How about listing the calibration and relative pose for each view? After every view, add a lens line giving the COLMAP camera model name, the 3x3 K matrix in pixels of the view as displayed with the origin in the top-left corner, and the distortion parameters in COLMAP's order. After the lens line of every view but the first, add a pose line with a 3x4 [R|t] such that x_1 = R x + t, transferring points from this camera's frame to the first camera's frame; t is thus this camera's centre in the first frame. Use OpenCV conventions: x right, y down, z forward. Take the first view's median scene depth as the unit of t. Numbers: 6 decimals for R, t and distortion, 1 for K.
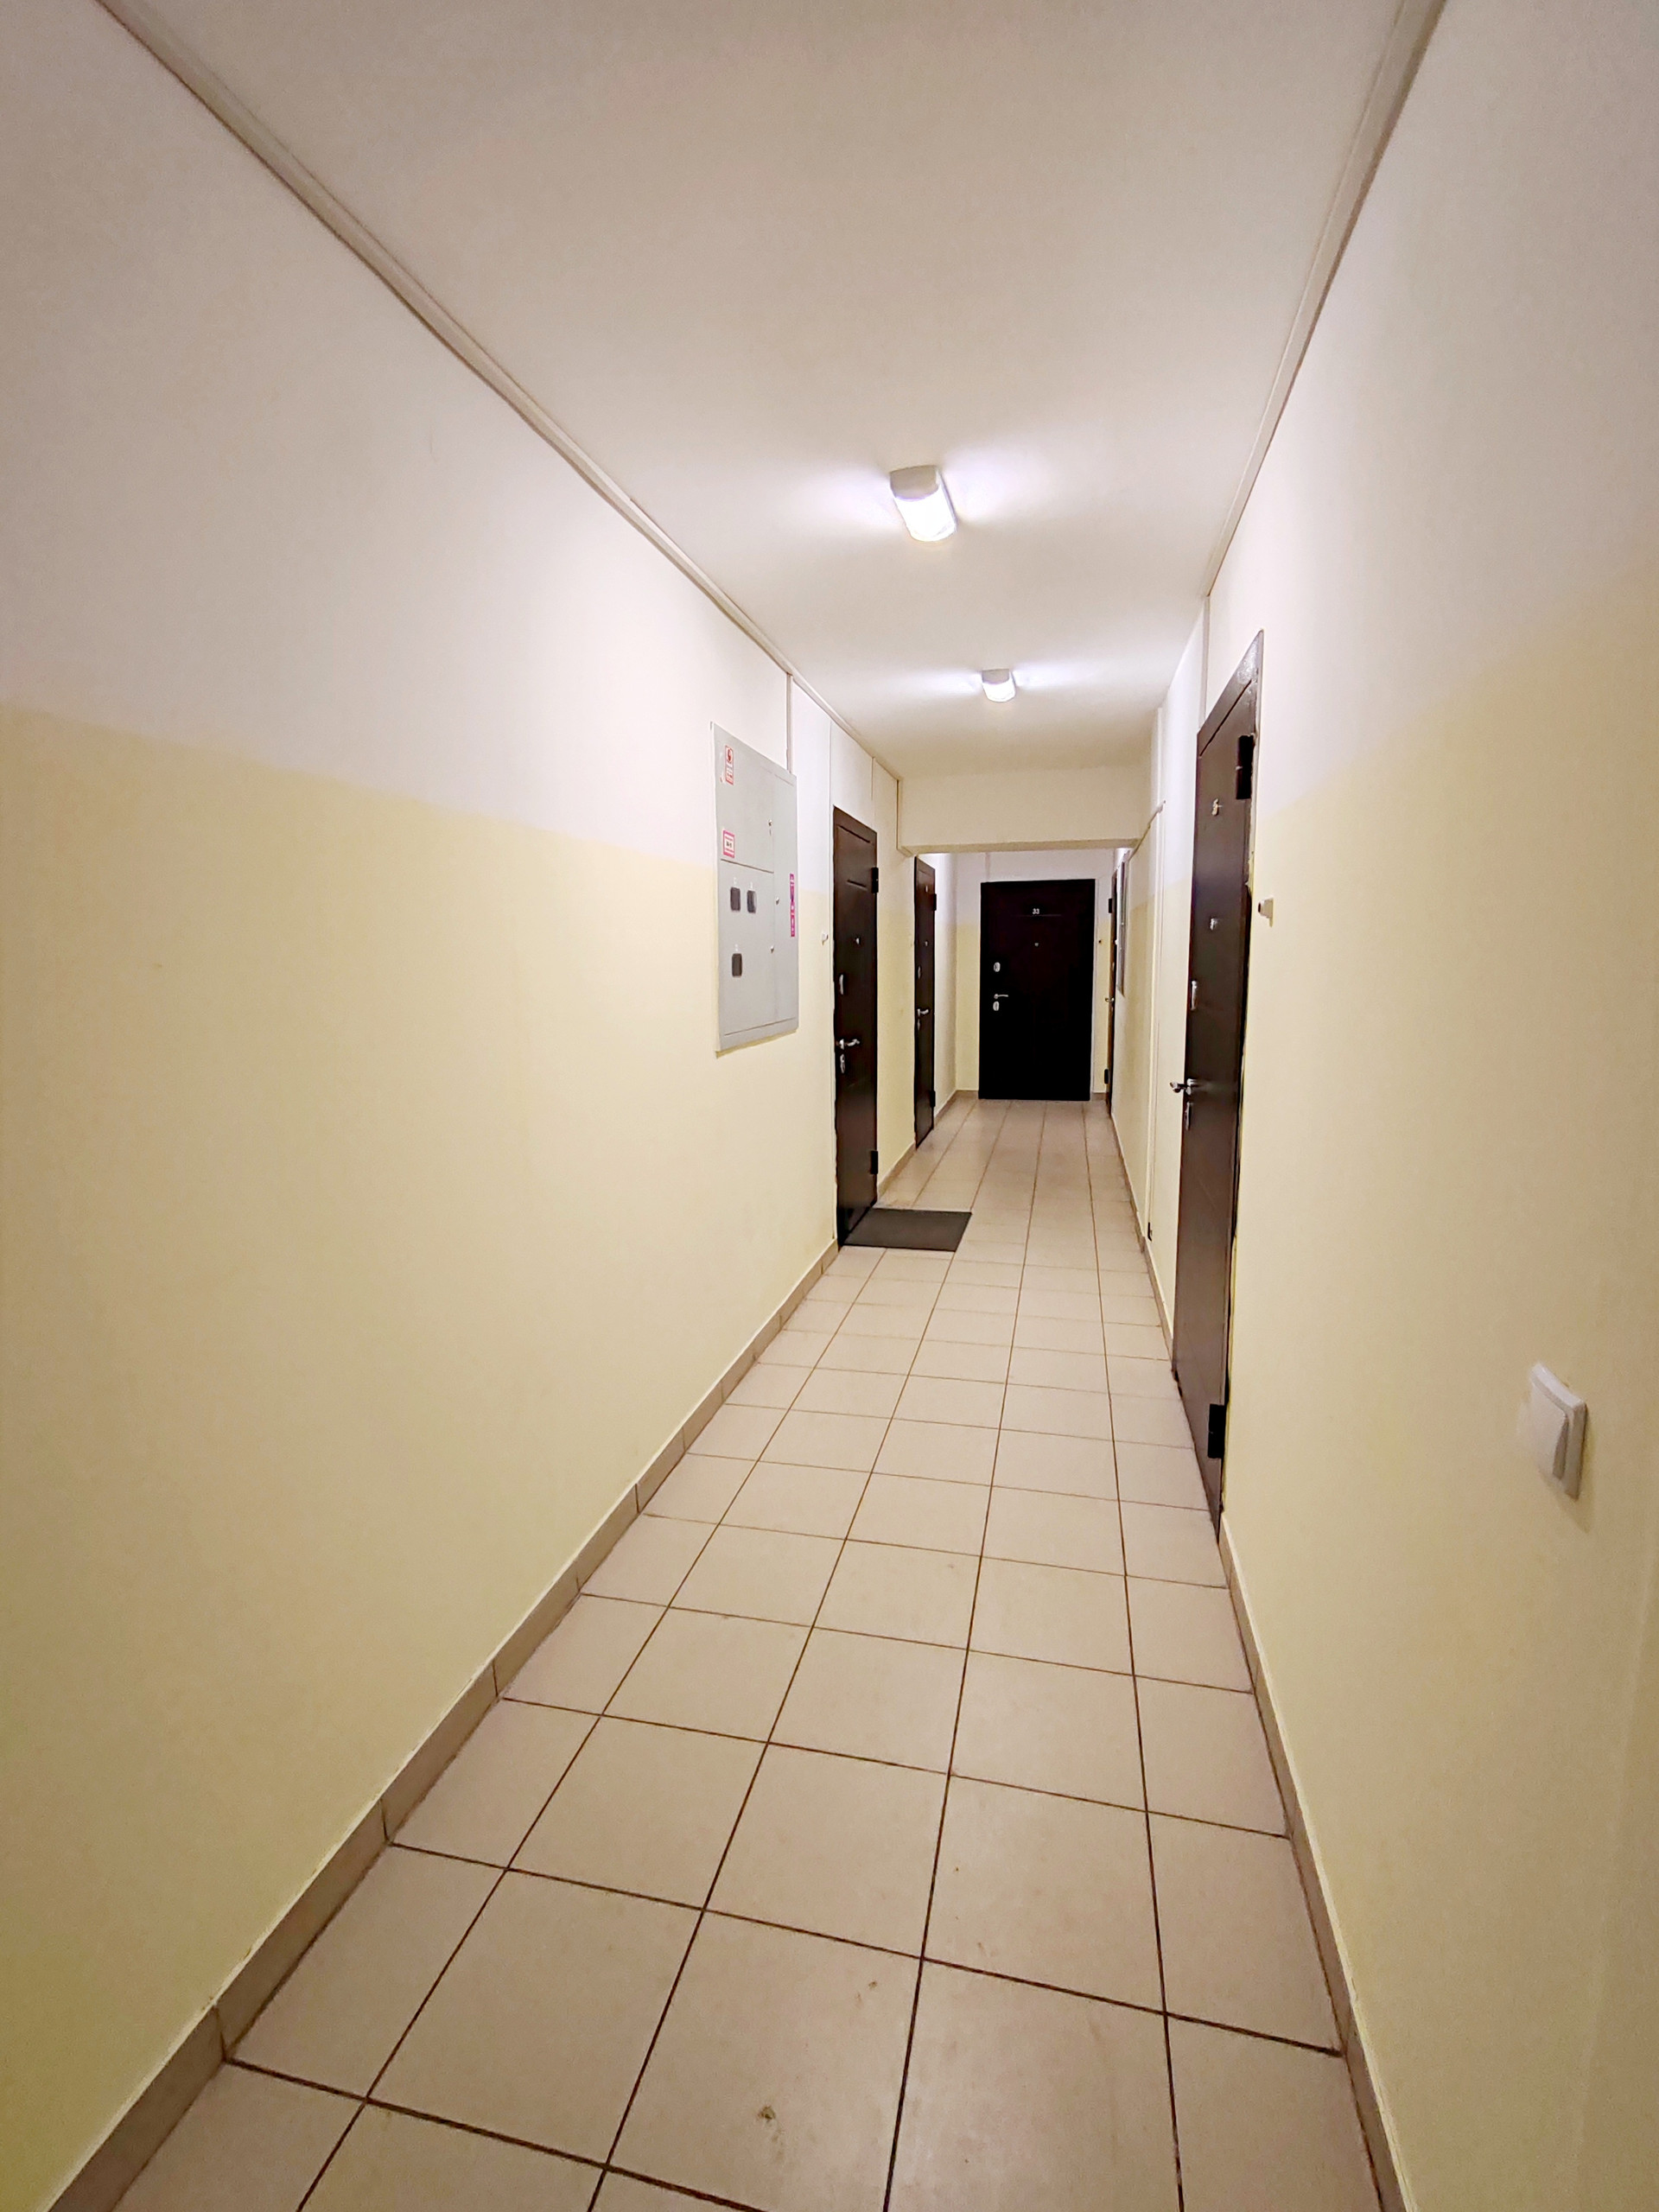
lens RADIAL K [[1006.4, 0, 822.0], [0, 1006.4, 1105.0], [0, 0, 1]] dist [-0.002122, 0.001087]
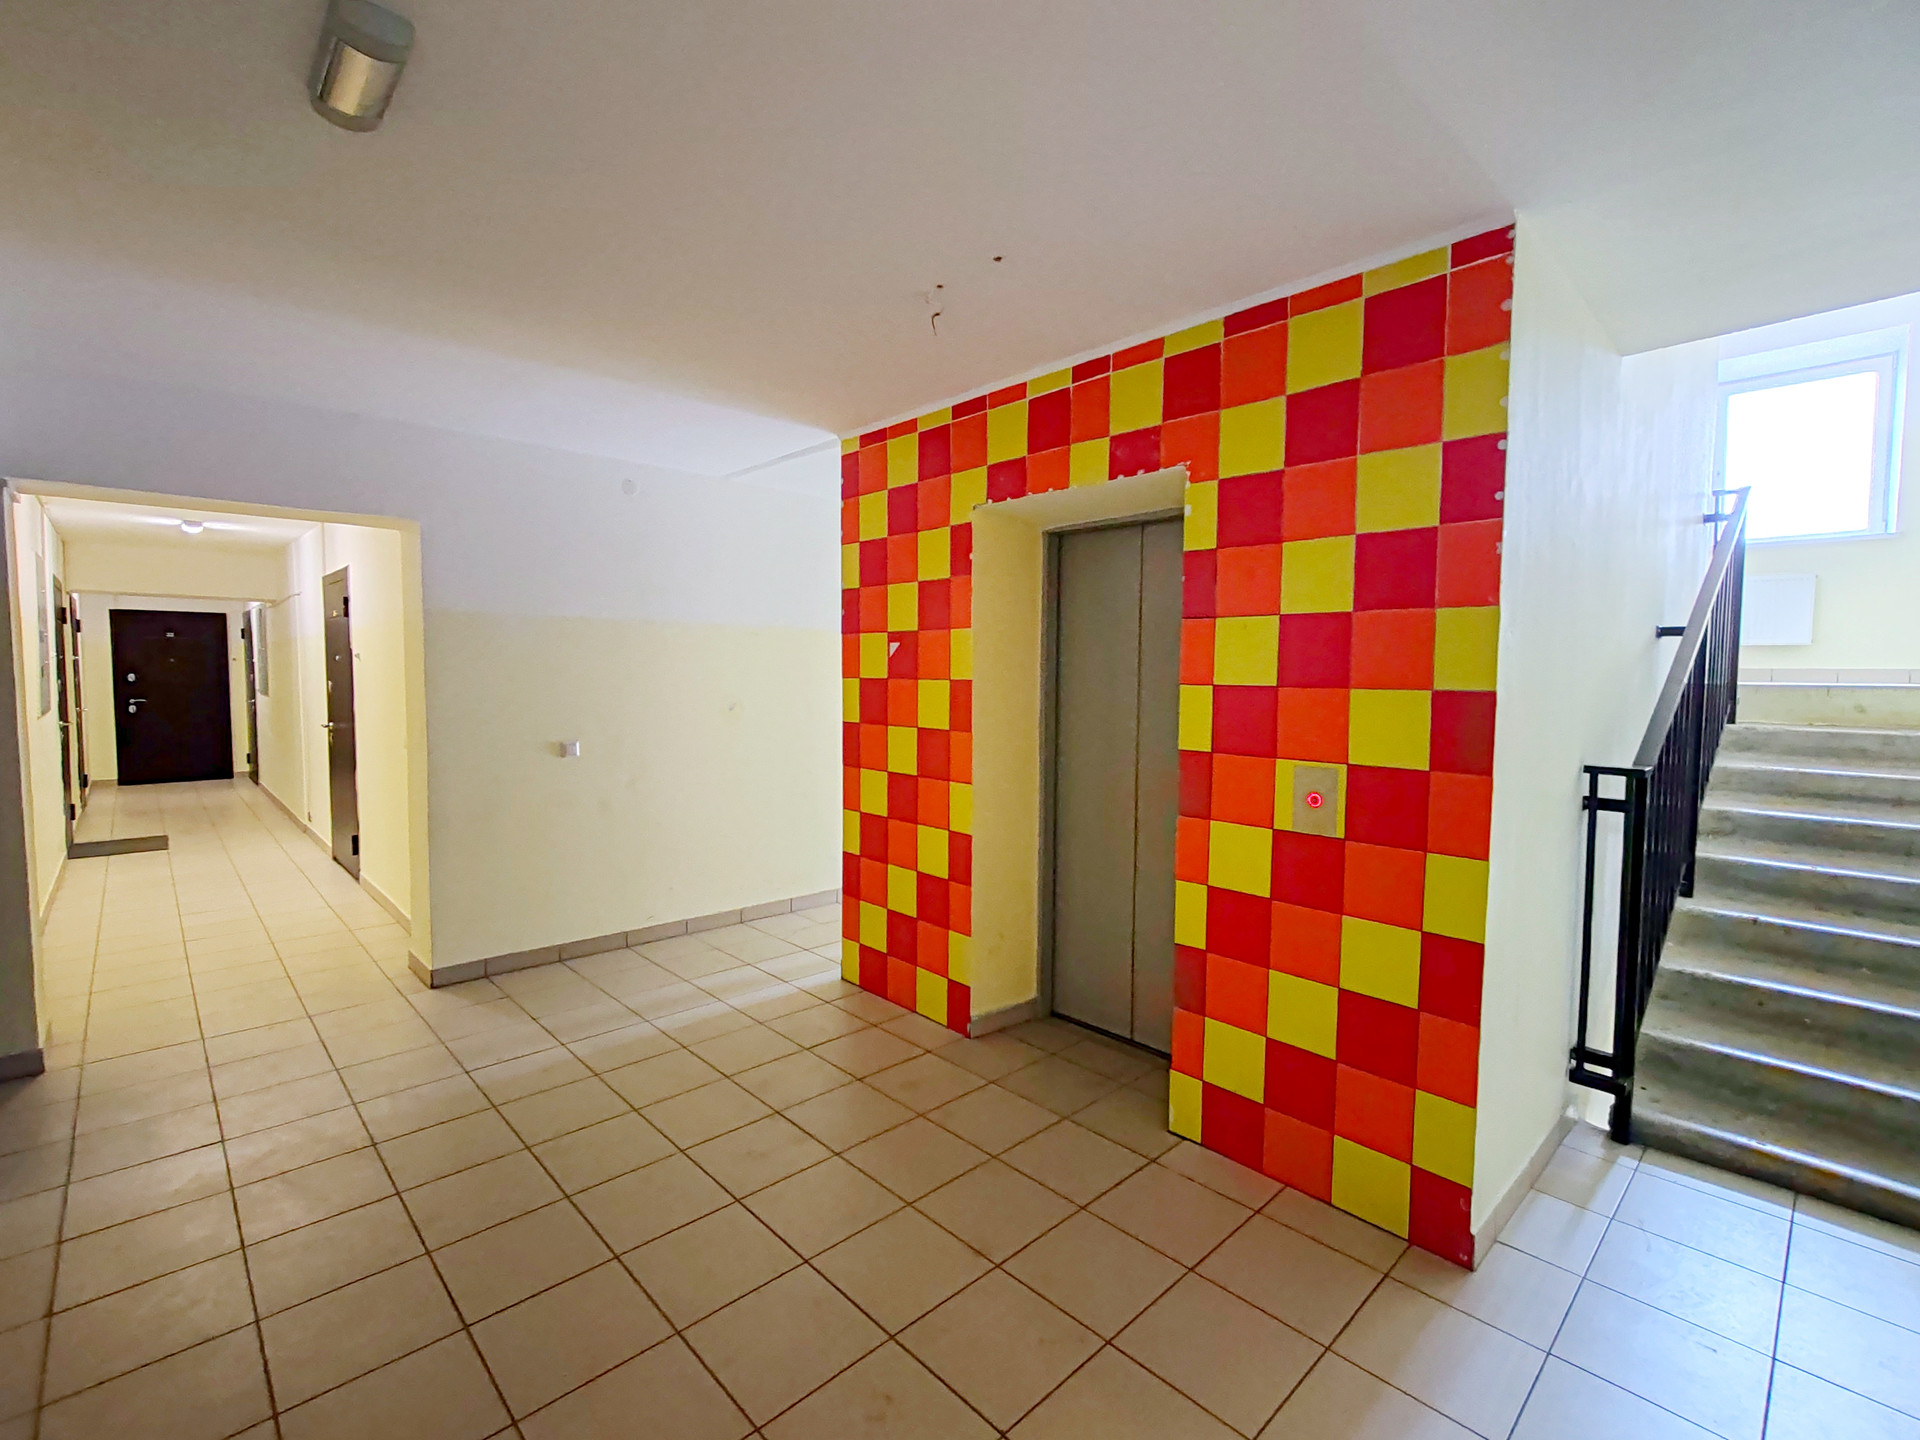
lens RADIAL K [[873.6, 0, 952.9], [0, 873.6, 724.7], [0, 0, 1]] dist [-0.002122, 0.001087]
pose [[0.548461, -0.035792, 0.835410, -0.180416], [0.109761, 0.993520, -0.029494, 0.066393], [-0.828941, 0.107872, 0.548835, -0.441246]]
